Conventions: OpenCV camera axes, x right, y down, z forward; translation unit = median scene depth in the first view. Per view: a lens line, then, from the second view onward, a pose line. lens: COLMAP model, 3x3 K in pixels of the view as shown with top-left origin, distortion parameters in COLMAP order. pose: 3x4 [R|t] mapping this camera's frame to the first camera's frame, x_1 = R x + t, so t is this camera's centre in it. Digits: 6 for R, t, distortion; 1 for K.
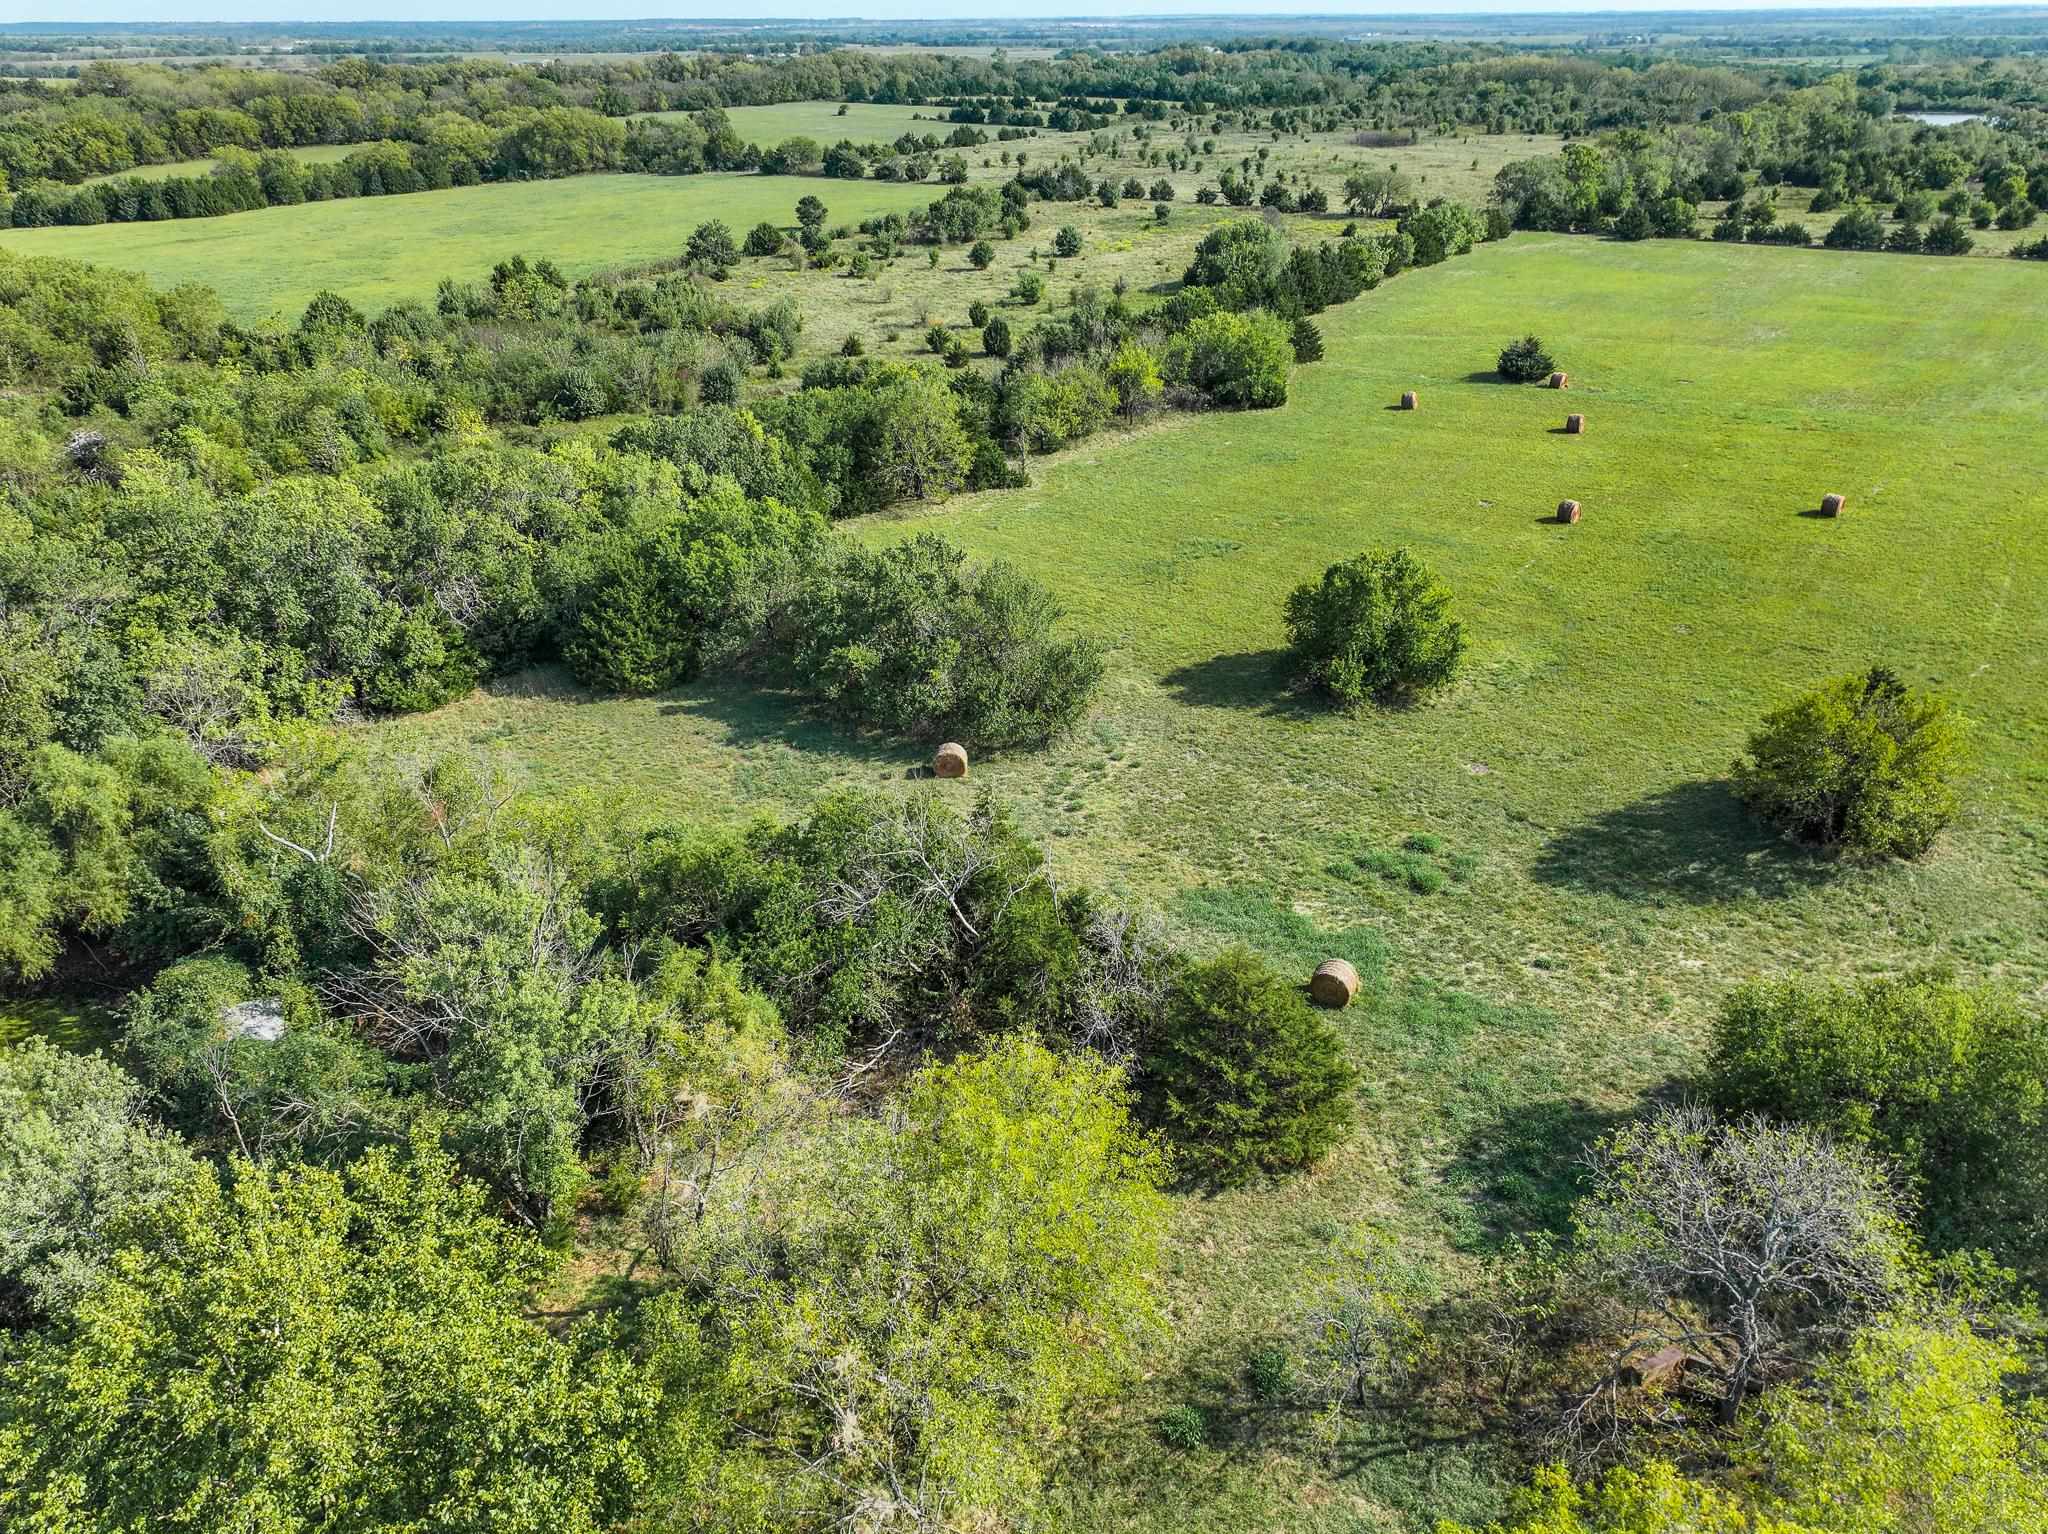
lens RADIAL K [[1448.9, 0, 1024.0], [0, 1448.9, 767.0], [0, 0, 1]] dist [-0.014018, 0.037333]
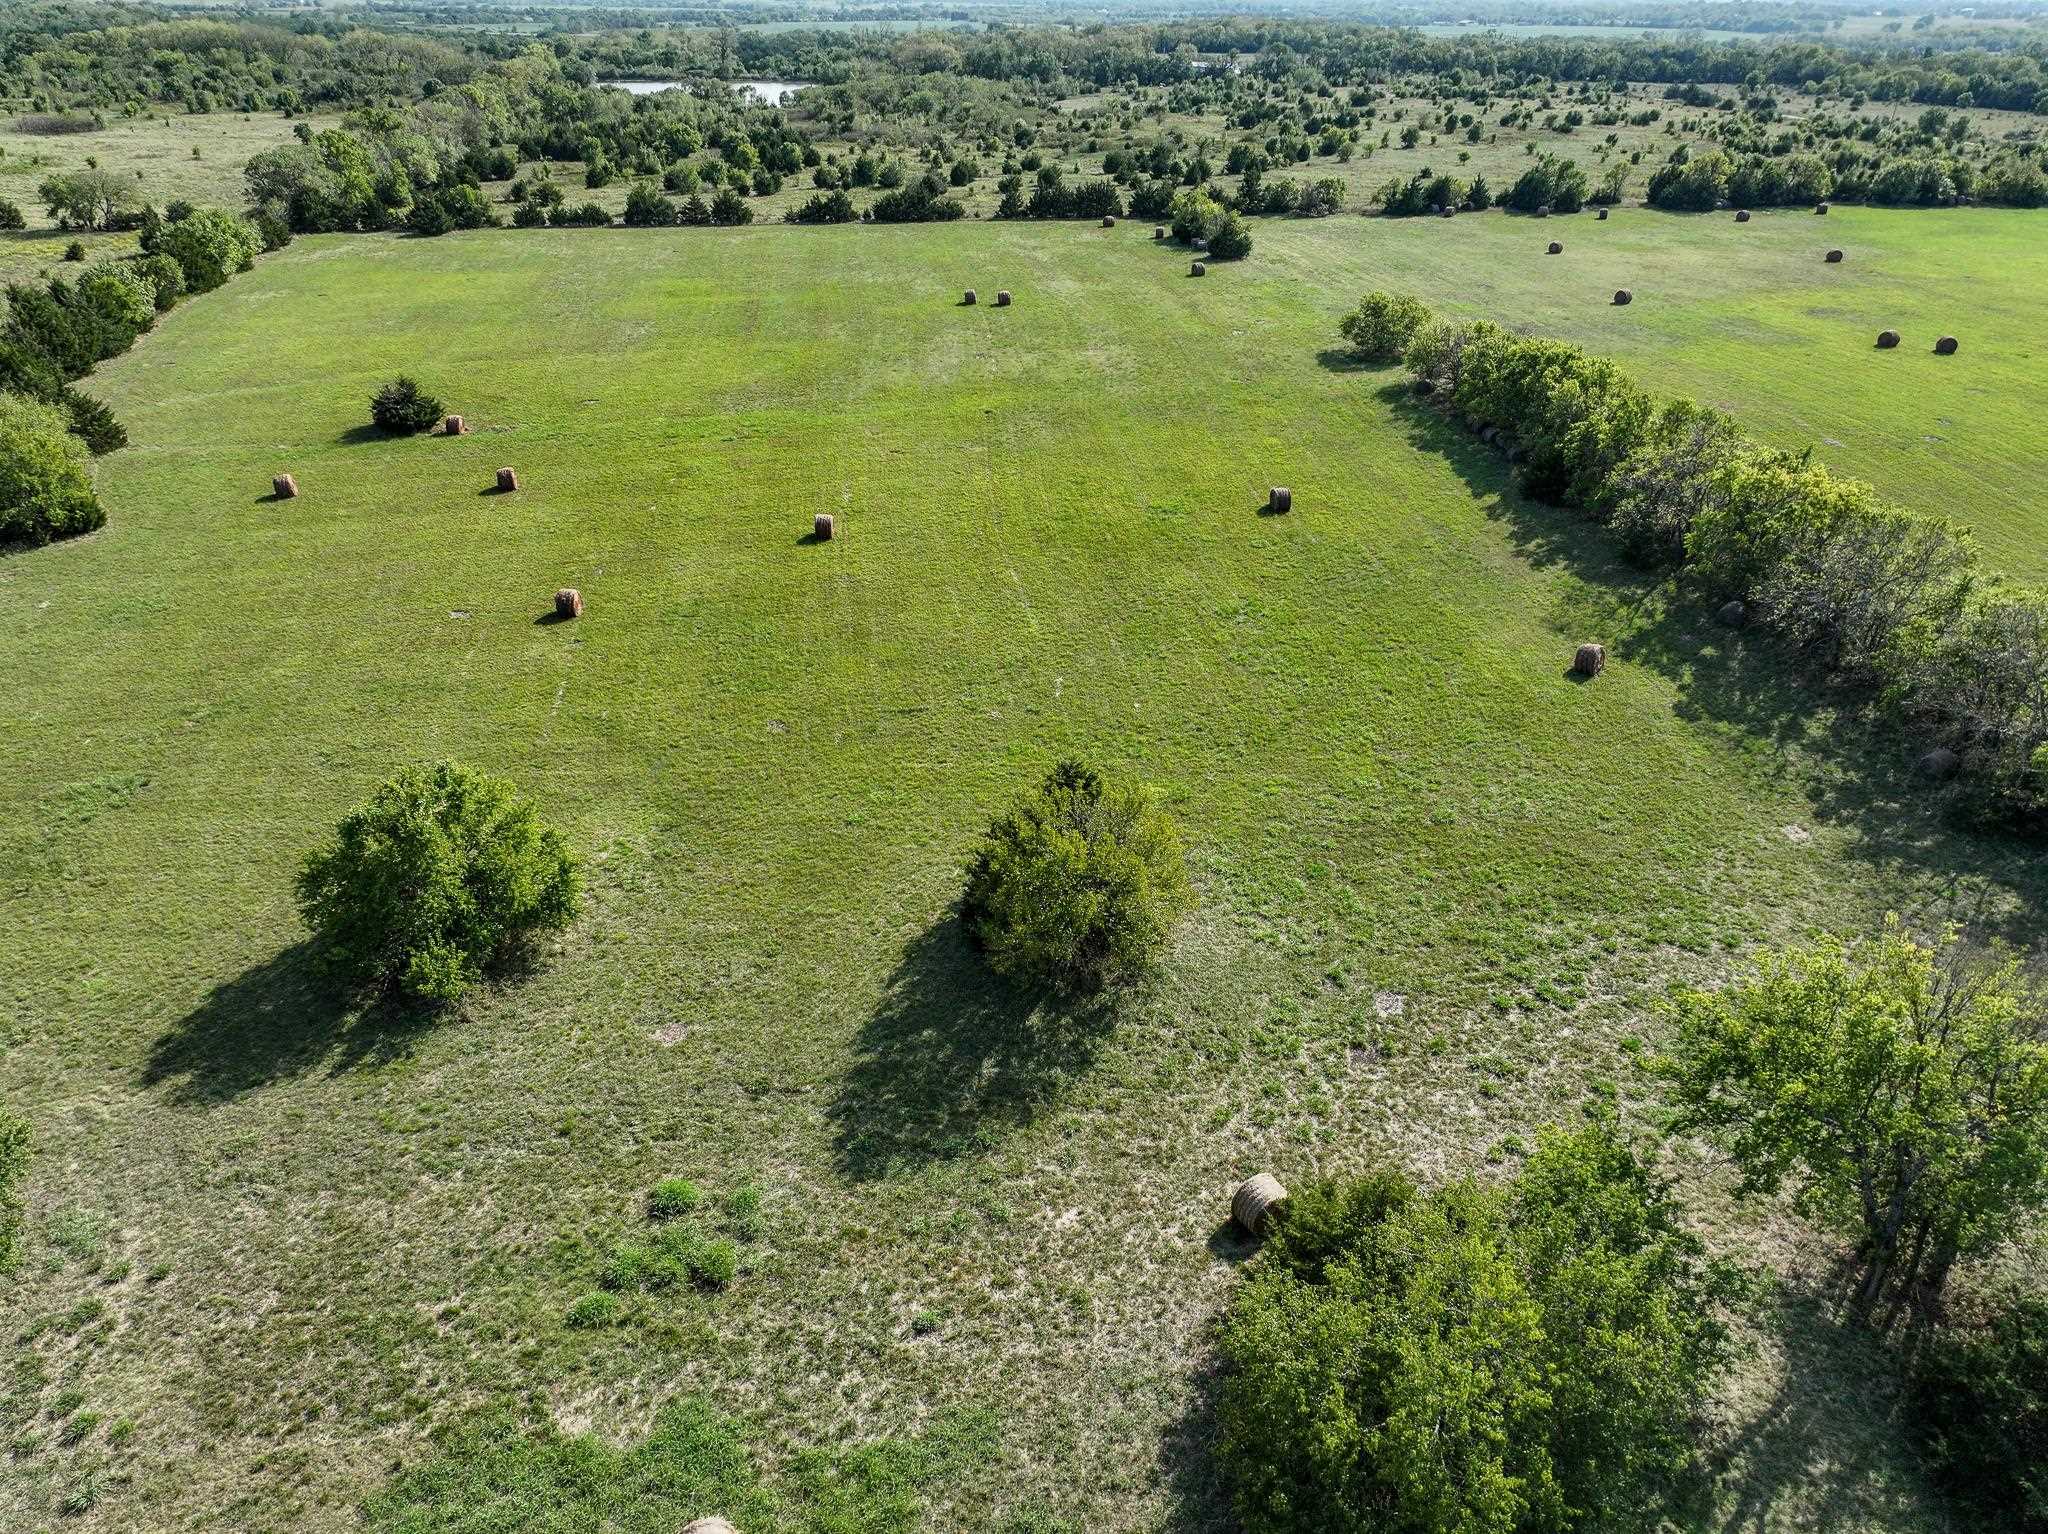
lens RADIAL K [[1448.9, 0, 1024.0], [0, 1448.9, 767.0], [0, 0, 1]] dist [-0.014018, 0.037333]
pose [[0.709704, -0.324164, 0.625490, 0.008454], [0.311477, 0.940740, 0.134131, -0.058144], [-0.631903, 0.099633, 0.768616, 0.106243]]
